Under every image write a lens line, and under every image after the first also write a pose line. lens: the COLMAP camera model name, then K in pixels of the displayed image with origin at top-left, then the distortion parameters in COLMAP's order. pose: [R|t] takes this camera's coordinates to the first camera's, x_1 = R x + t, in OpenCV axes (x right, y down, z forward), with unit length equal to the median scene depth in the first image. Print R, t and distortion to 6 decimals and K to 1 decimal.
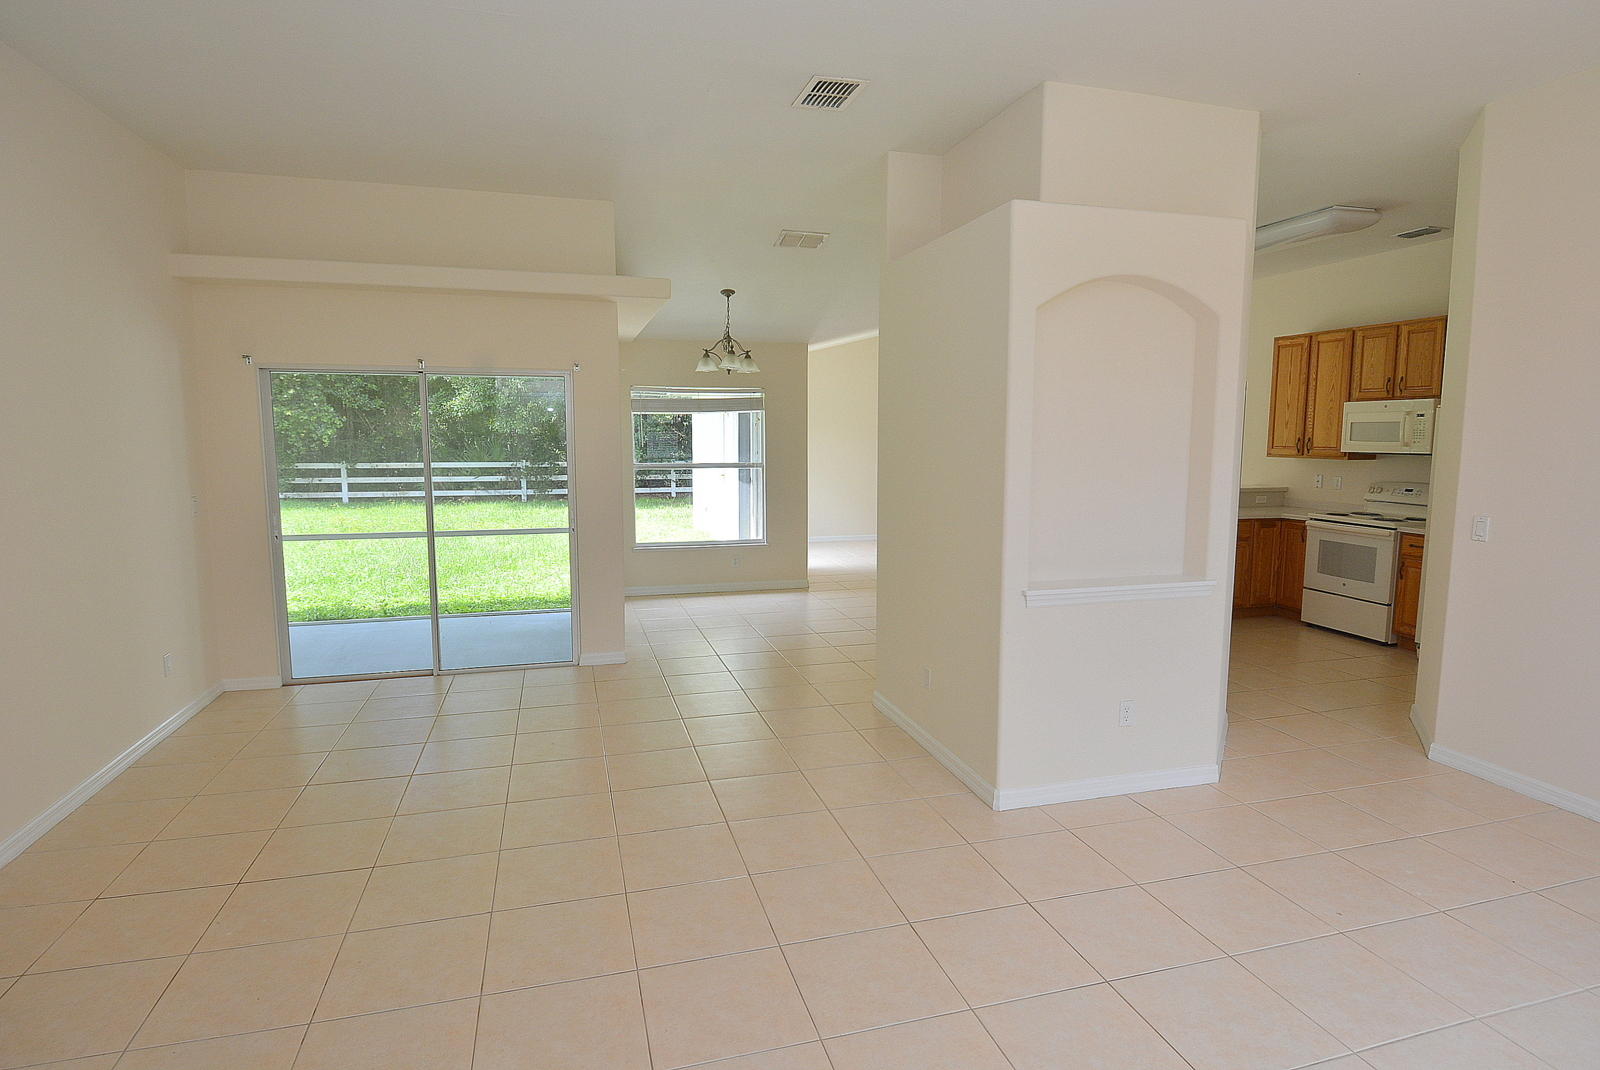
lens RADIAL K [[844.8, 0, 811.6], [0, 844.8, 537.2], [0, 0, 1]] dist [0.010163, -0.018471]
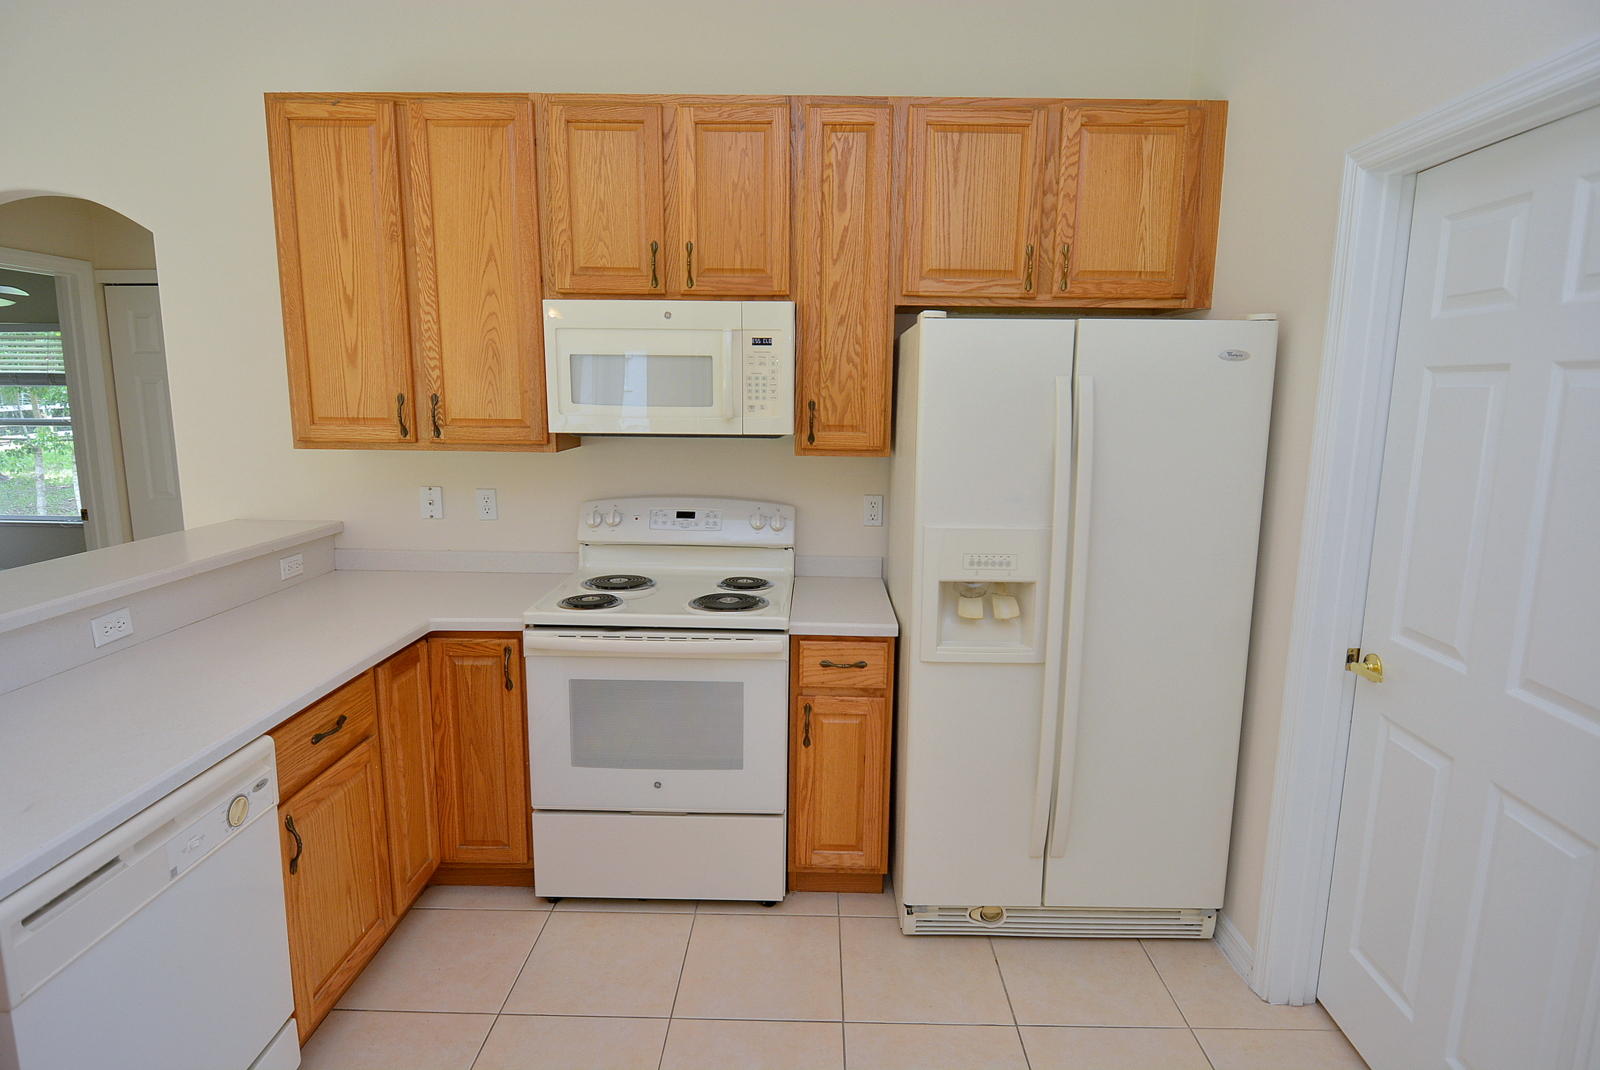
lens RADIAL K [[844.8, 0, 813.1], [0, 844.8, 534.1], [0, 0, 1]] dist [0.010163, -0.018471]
pose [[0.283224, -0.157181, 0.946086, 0.254573], [0.104654, 0.985653, 0.132425, -0.081242], [-0.953327, 0.061505, 0.295610, 0.673617]]
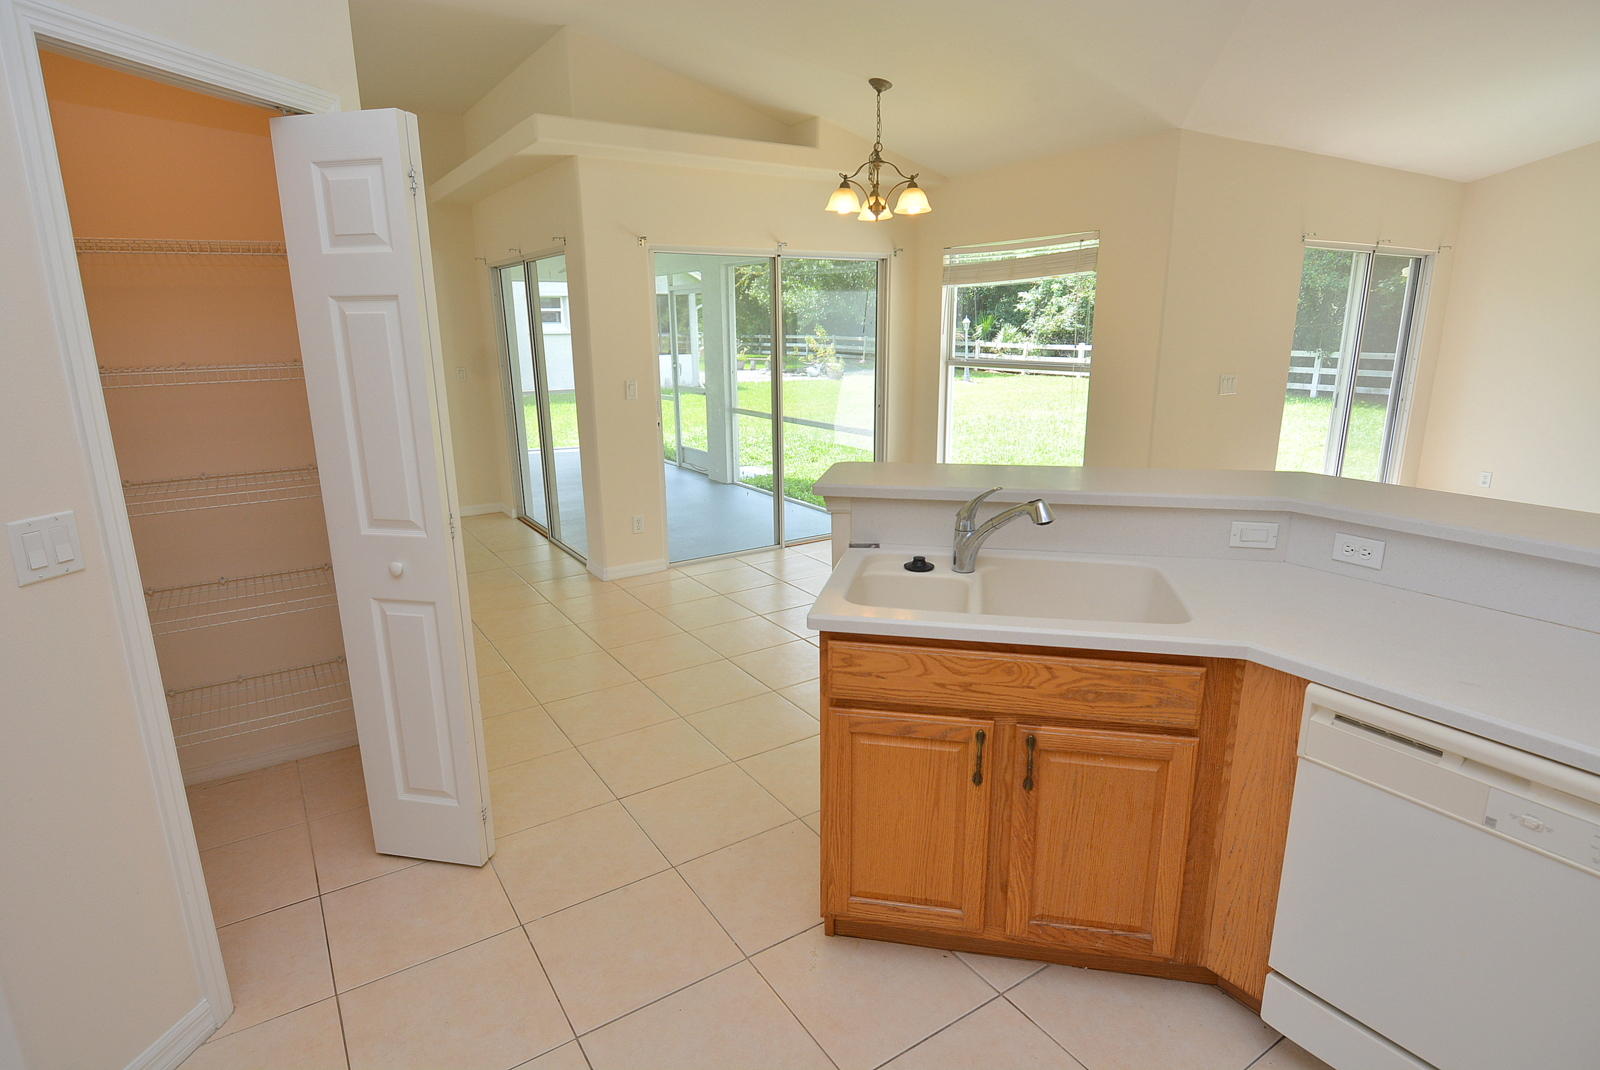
lens RADIAL K [[844.8, 0, 808.1], [0, 844.8, 533.5], [0, 0, 1]] dist [0.010163, -0.018471]
pose [[0.283337, 0.229877, -0.931062, 0.484781], [-0.110436, 0.972209, 0.206429, -0.076998], [0.952641, 0.044334, 0.300849, 0.675846]]
